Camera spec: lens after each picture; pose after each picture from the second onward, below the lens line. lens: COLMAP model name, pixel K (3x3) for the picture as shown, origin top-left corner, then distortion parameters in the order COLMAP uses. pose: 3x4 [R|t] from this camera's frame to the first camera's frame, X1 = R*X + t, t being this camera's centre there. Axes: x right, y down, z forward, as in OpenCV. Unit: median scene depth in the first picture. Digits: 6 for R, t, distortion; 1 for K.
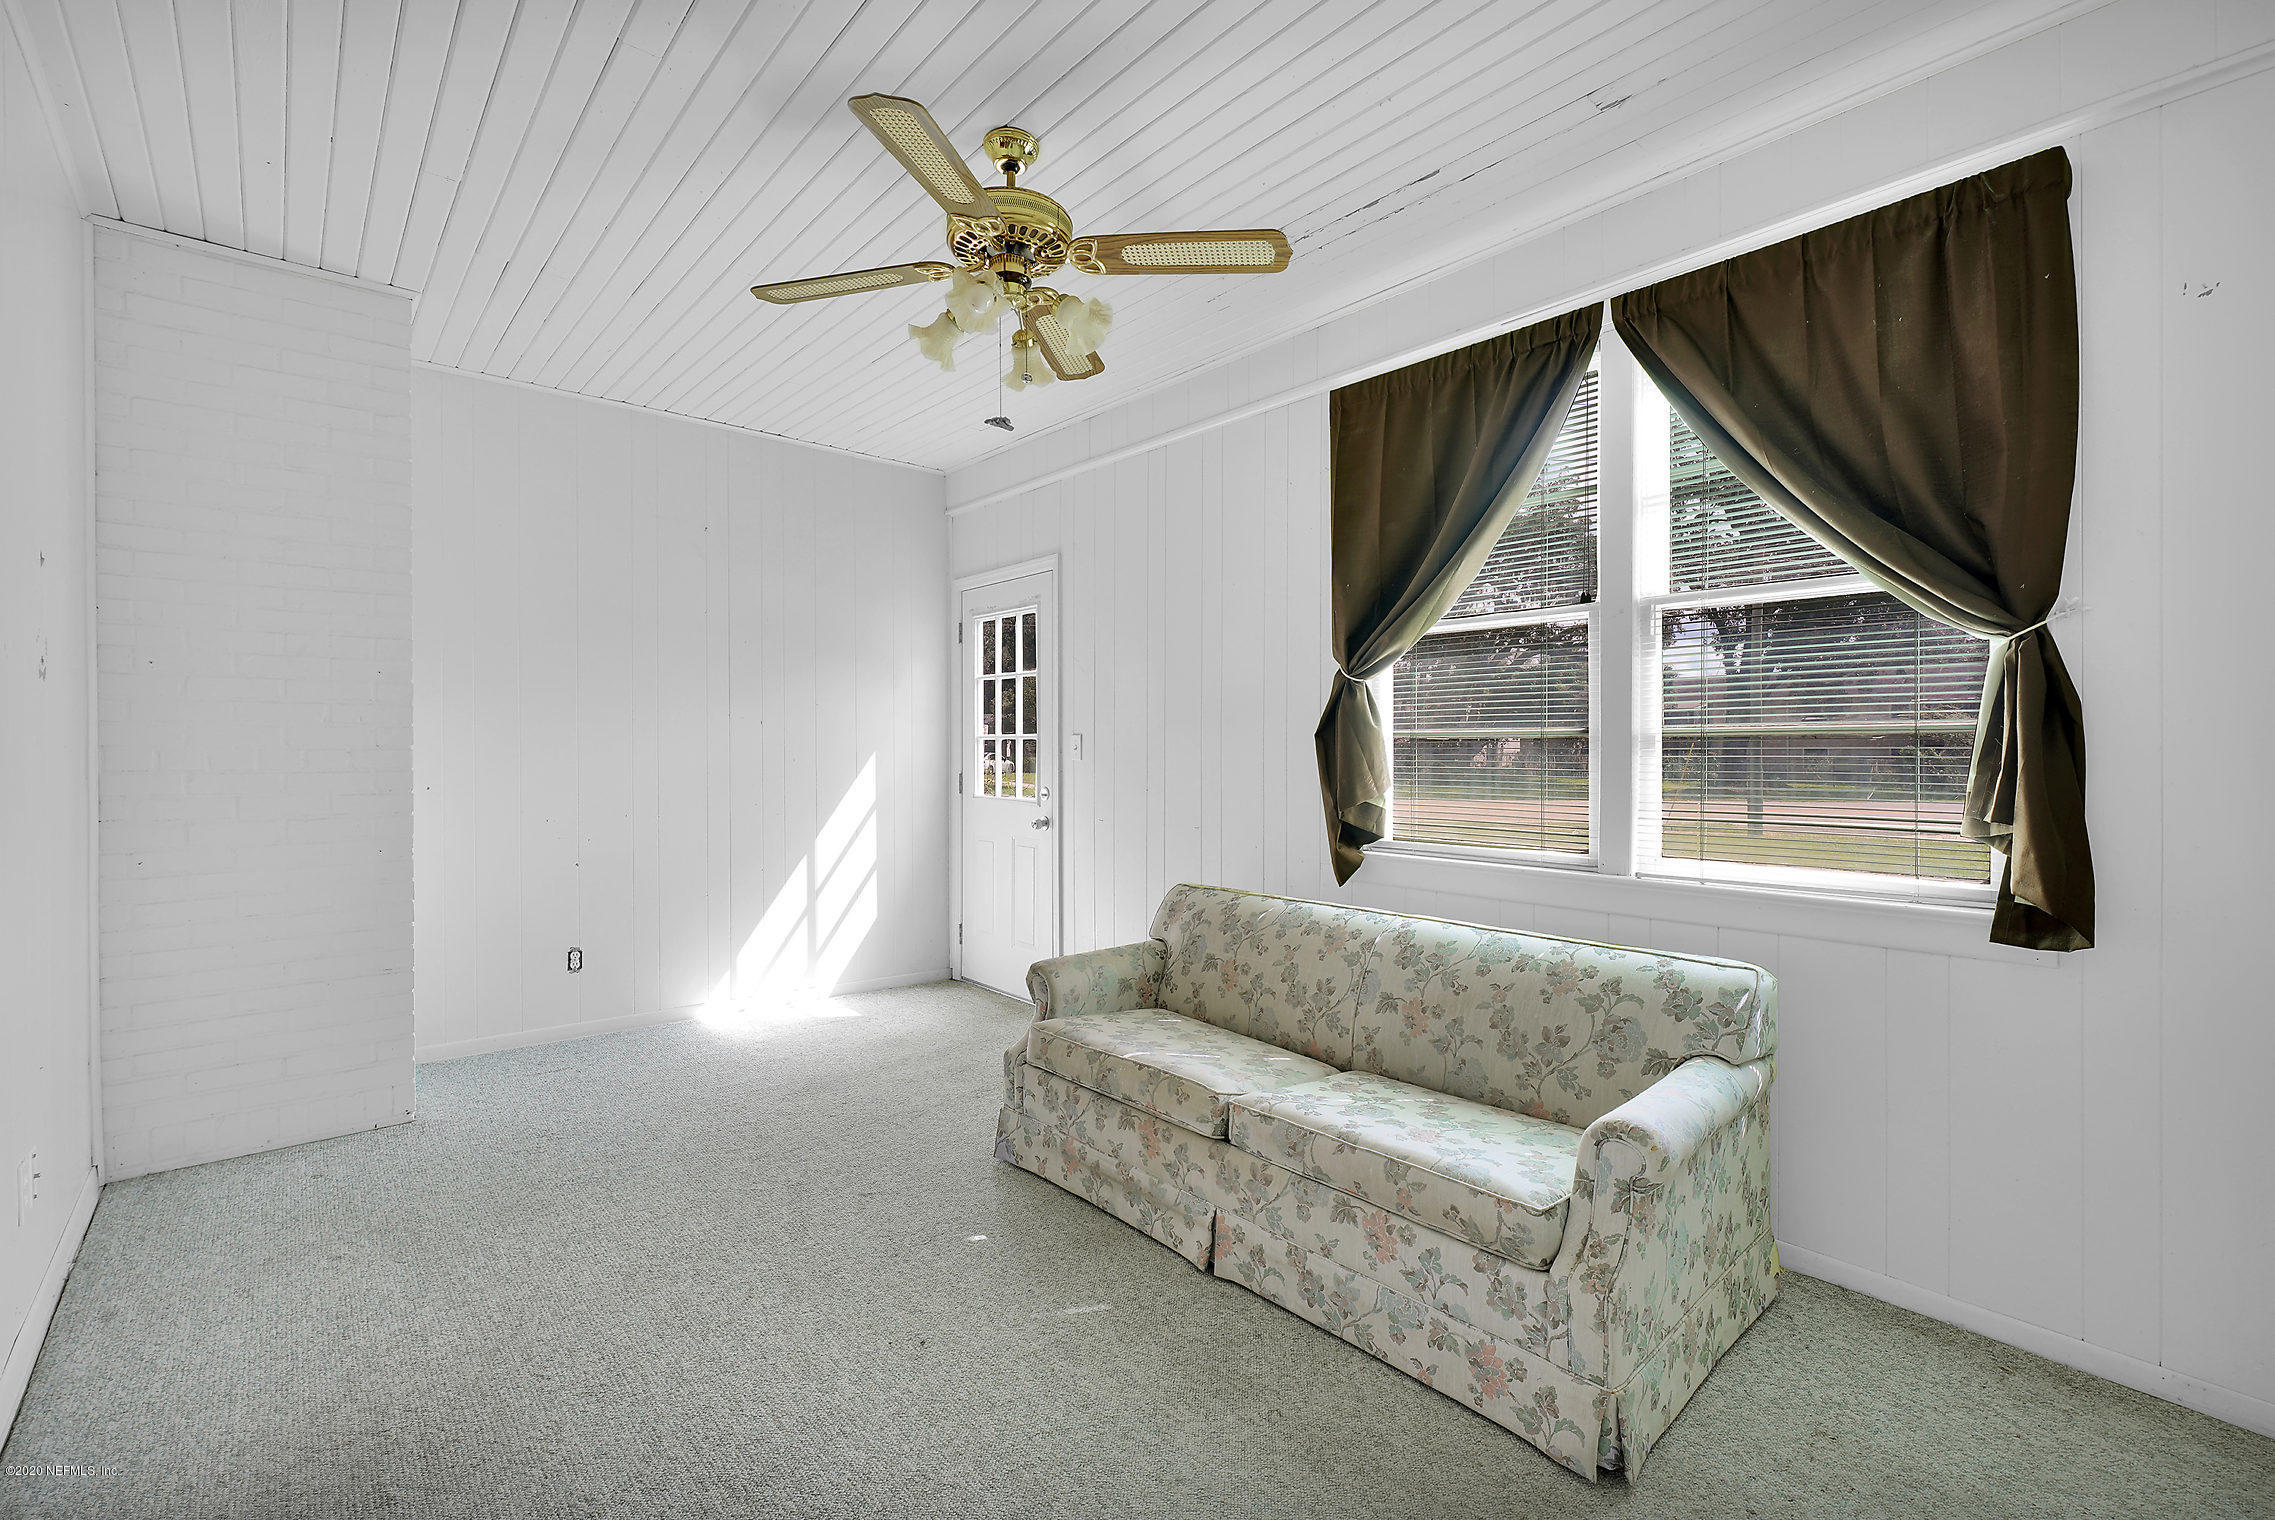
lens RADIAL K [[982.2, 0, 1147.9], [0, 982.2, 744.3], [0, 0, 1]] dist [0.010058, 0.000209]
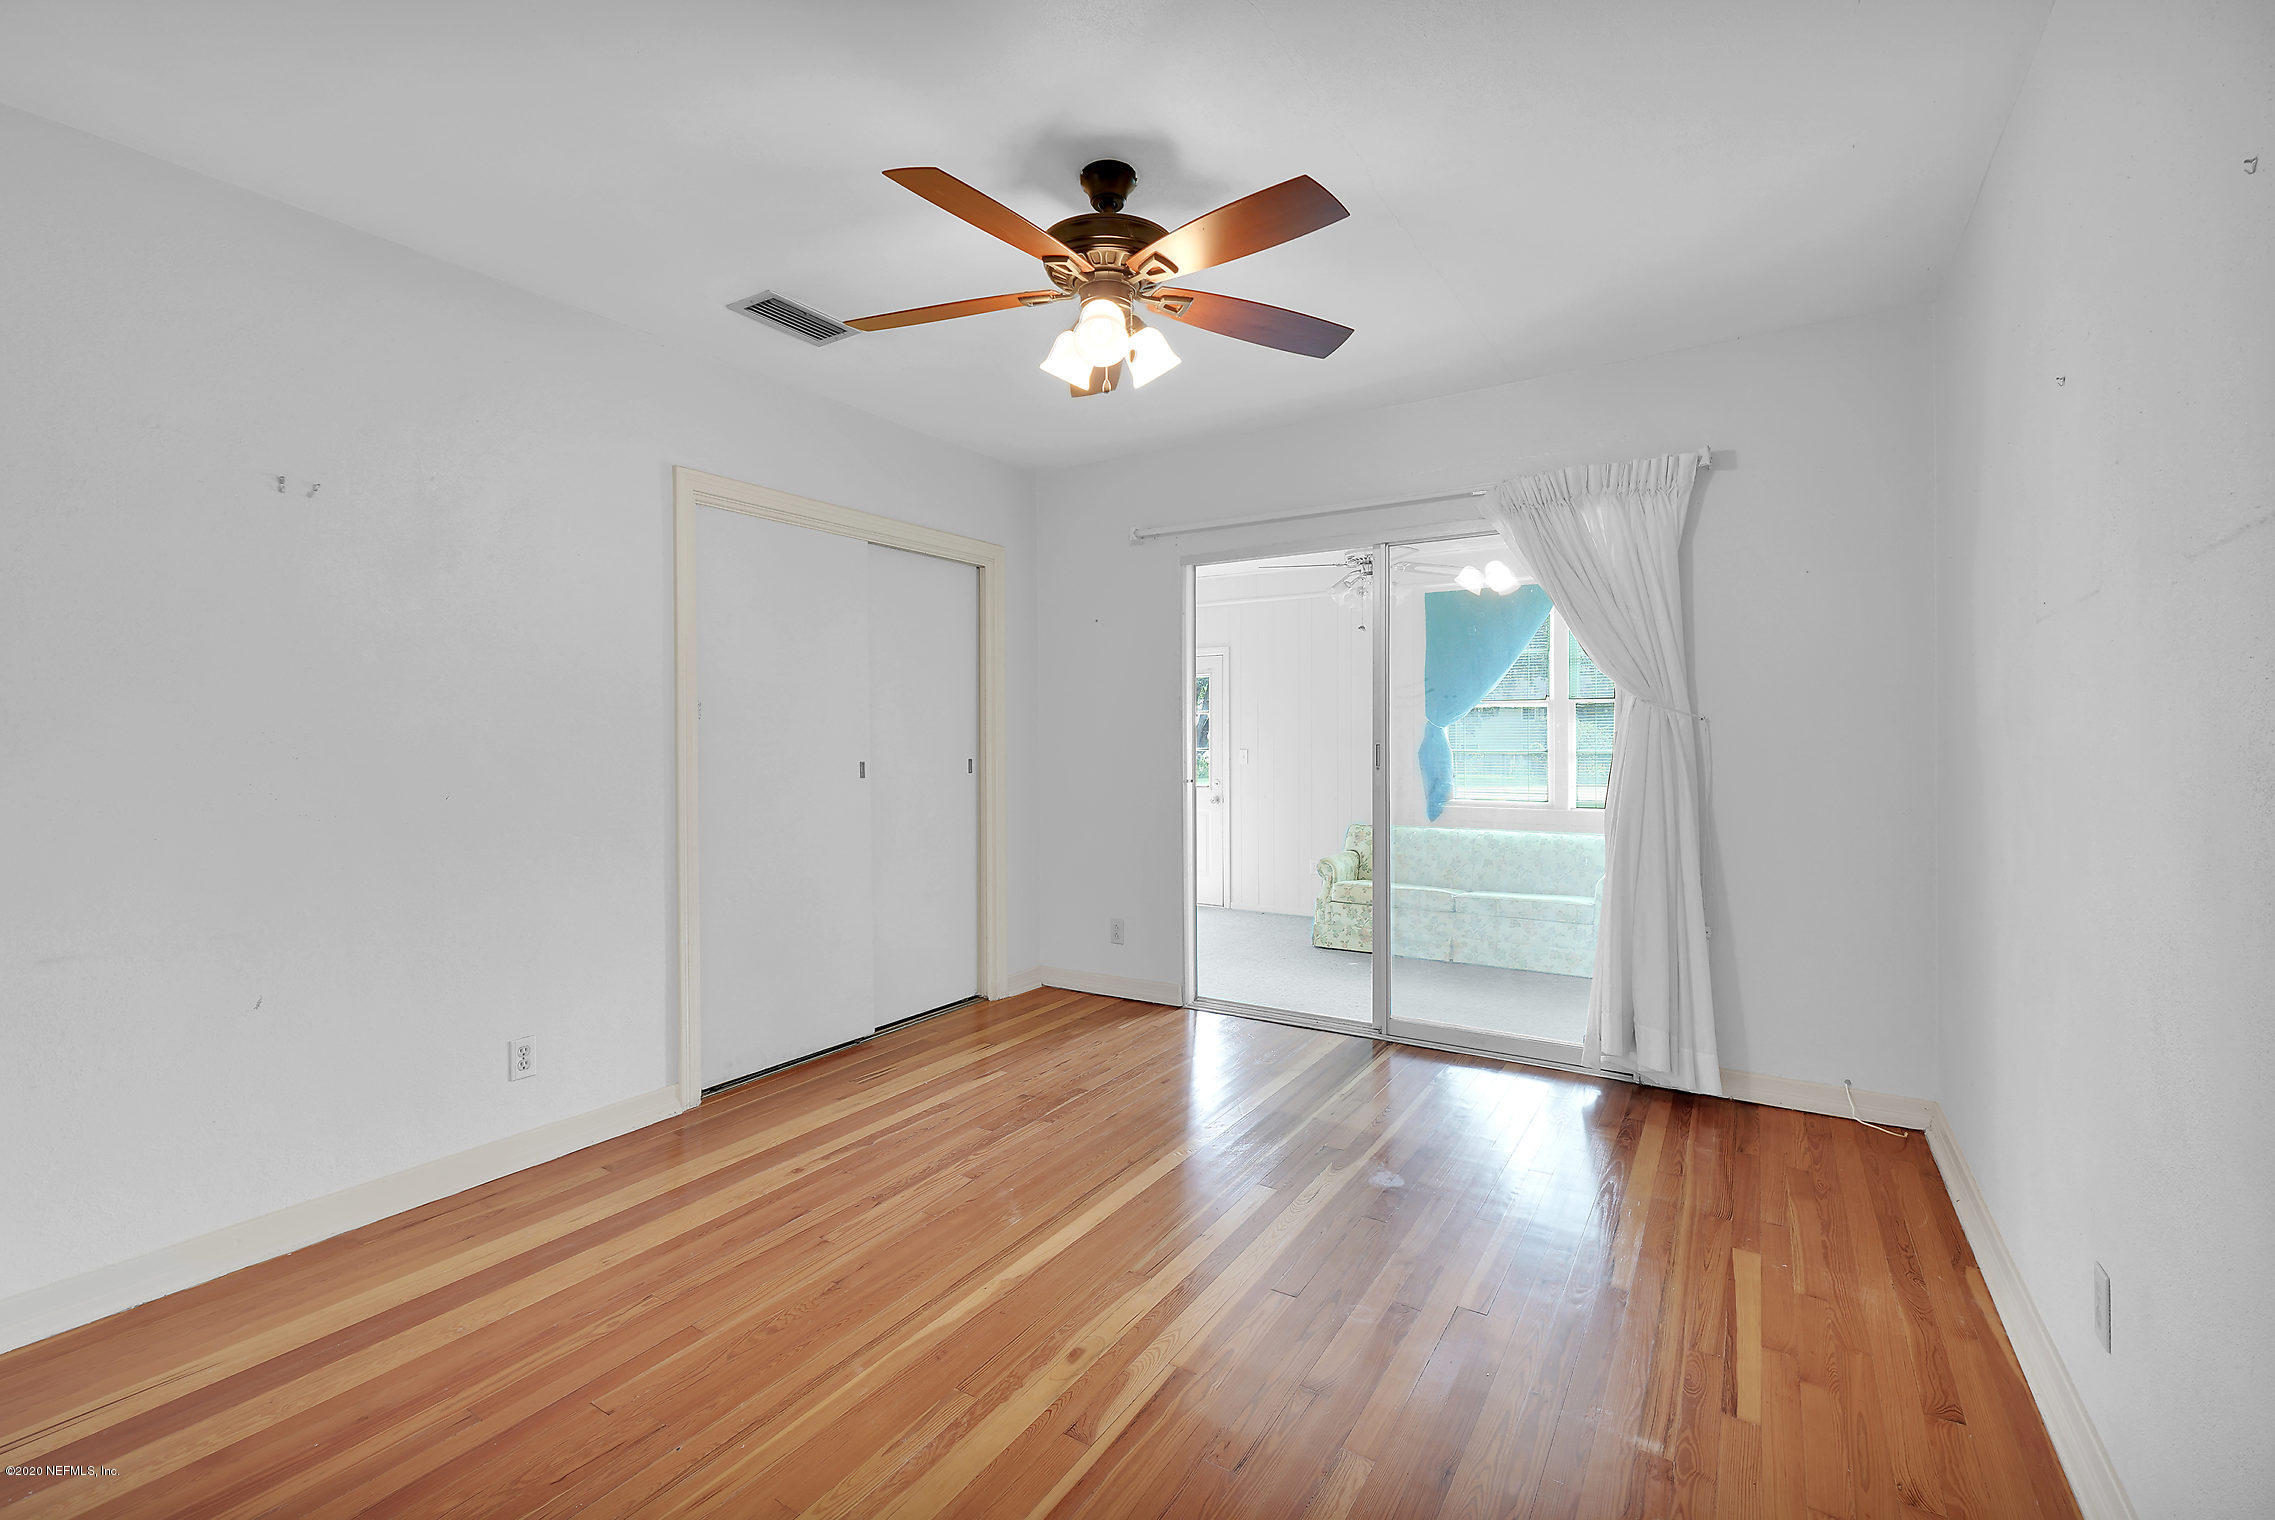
lens RADIAL K [[1013.3, 0, 1128.4], [0, 1013.3, 736.8], [0, 0, 1]] dist [0.001435, -0.000105]
pose [[0.955983, 0.000317, 0.293422, -1.489592], [0.001132, 0.999988, -0.004770, -0.044673], [-0.293420, 0.004893, 0.955971, -1.270295]]
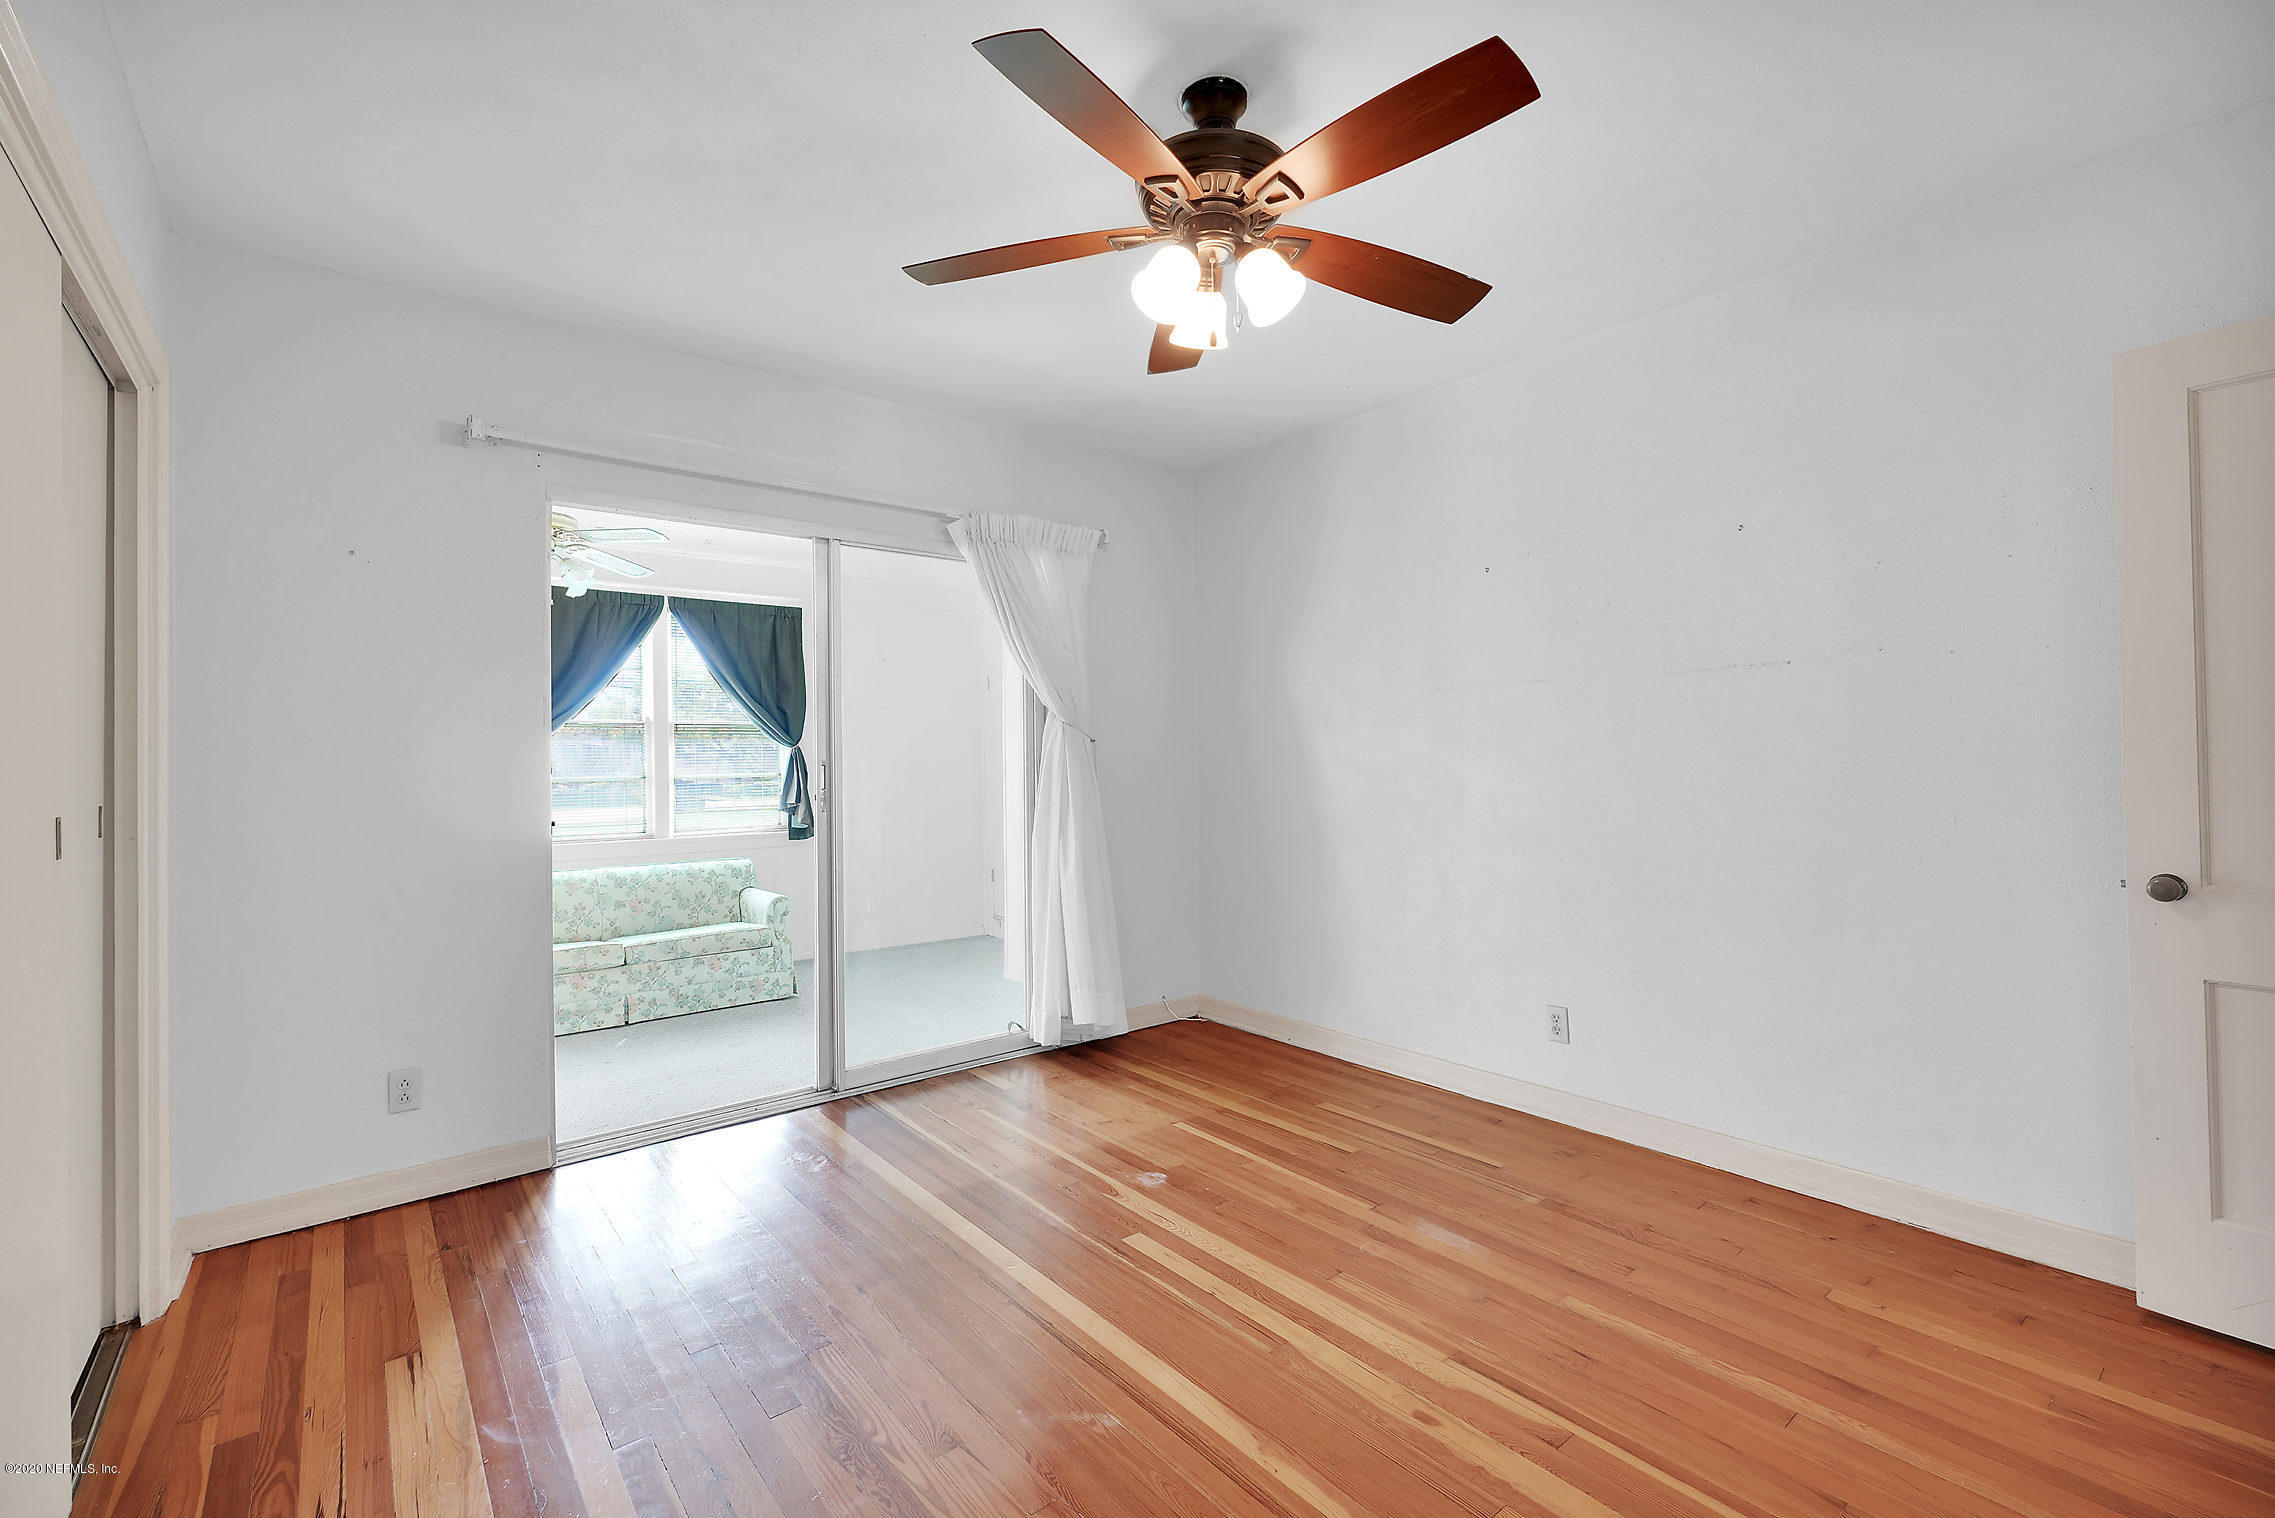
lens RADIAL K [[982.2, 0, 1147.9], [0, 982.2, 743.3], [0, 0, 1]] dist [0.010058, 0.000209]
pose [[0.014650, 0.016296, 0.999760, -2.077412], [0.013472, 0.999773, -0.016493, -0.041671], [-0.999802, 0.013711, 0.014428, -0.207117]]
